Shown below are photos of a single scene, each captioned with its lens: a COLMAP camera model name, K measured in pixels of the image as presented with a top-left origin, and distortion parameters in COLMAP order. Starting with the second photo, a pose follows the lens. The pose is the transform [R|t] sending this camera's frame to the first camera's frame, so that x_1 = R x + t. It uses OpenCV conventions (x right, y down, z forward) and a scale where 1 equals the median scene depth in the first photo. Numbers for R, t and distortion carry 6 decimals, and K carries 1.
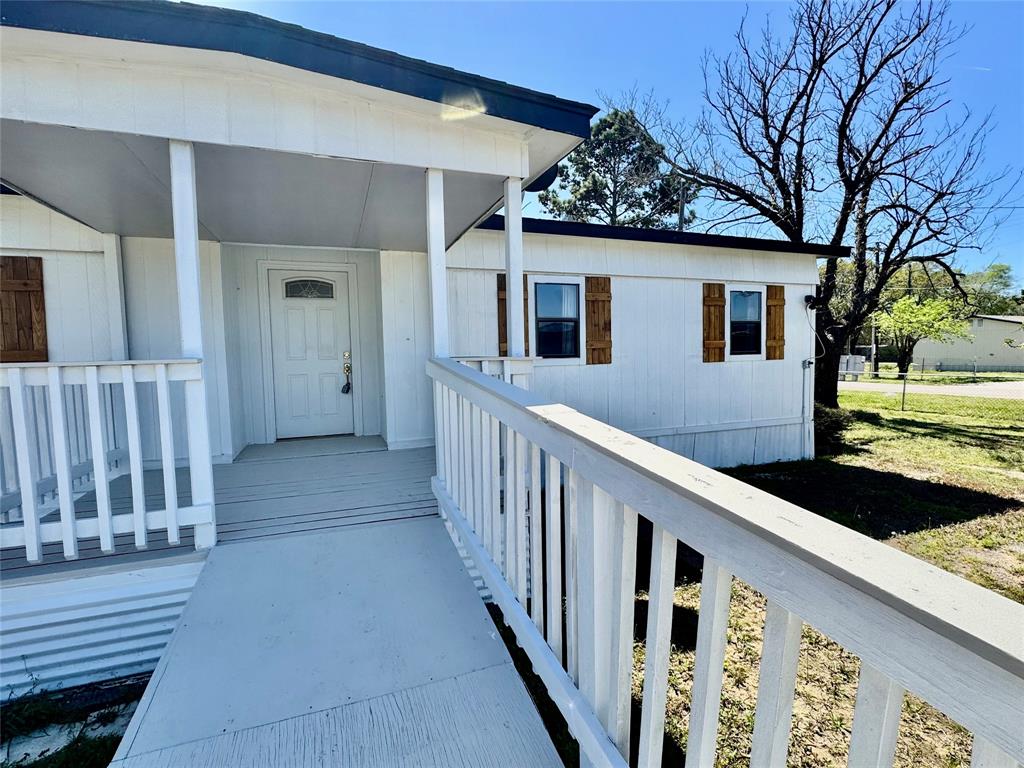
lens RADIAL K [[481.4, 0, 512.0], [0, 481.4, 384.0], [0, 0, 1]] dist [-0.001819, -0.000527]
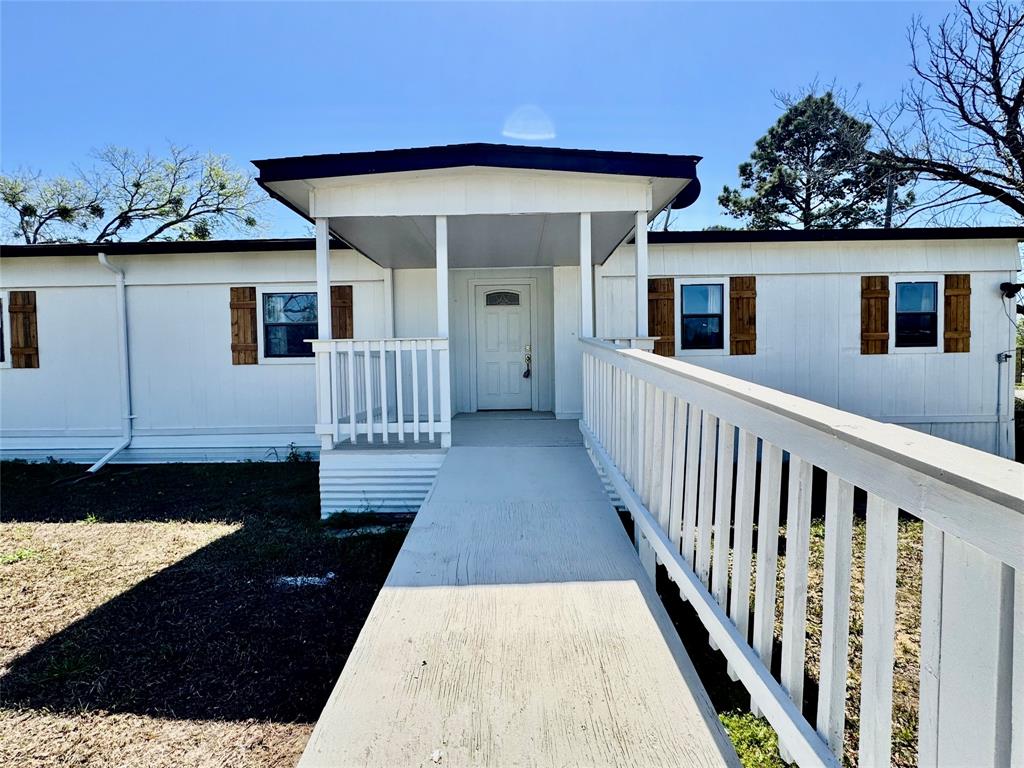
lens RADIAL K [[481.4, 0, 512.0], [0, 481.4, 384.0], [0, 0, 1]] dist [-0.001819, -0.000527]
pose [[0.933874, 0.019042, -0.357096, 0.081803], [-0.025873, 0.999562, -0.014362, 0.055638], [0.356666, 0.022651, 0.933957, -0.223890]]
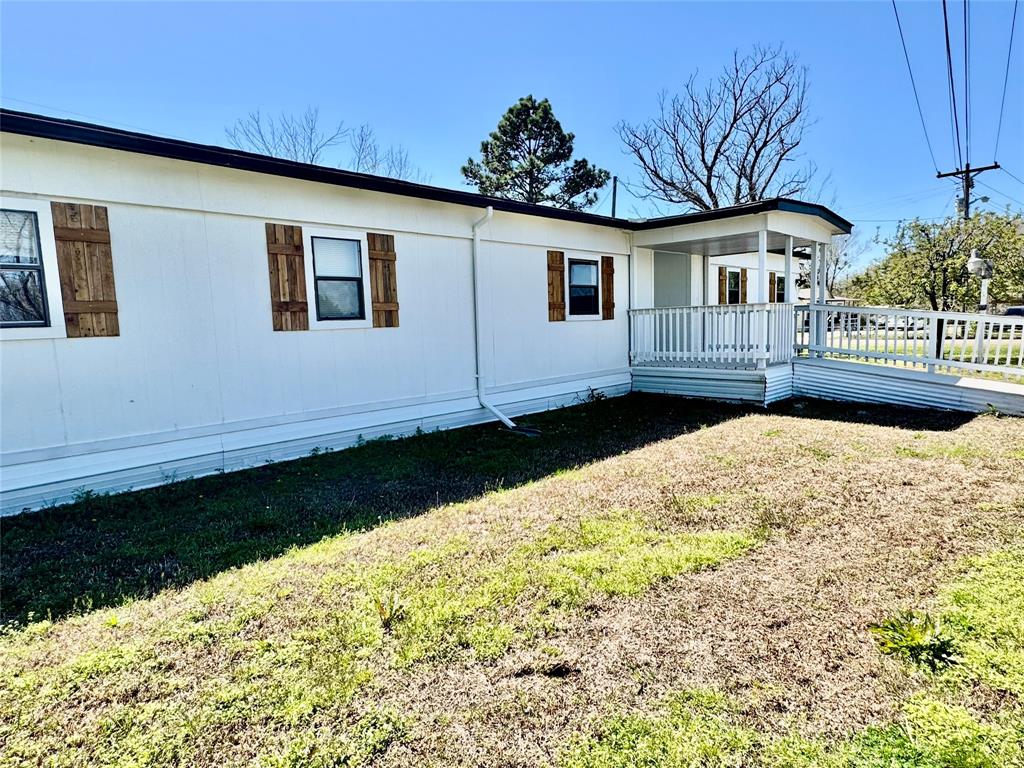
lens RADIAL K [[563.4, 0, 513.5], [0, 563.4, 384.4], [0, 0, 1]] dist [-0.001667, 0.000248]
pose [[0.910369, -0.053693, 0.410299, -1.615850], [0.037659, 0.998182, 0.047068, 0.101496], [-0.412080, -0.027398, 0.910736, -0.697443]]
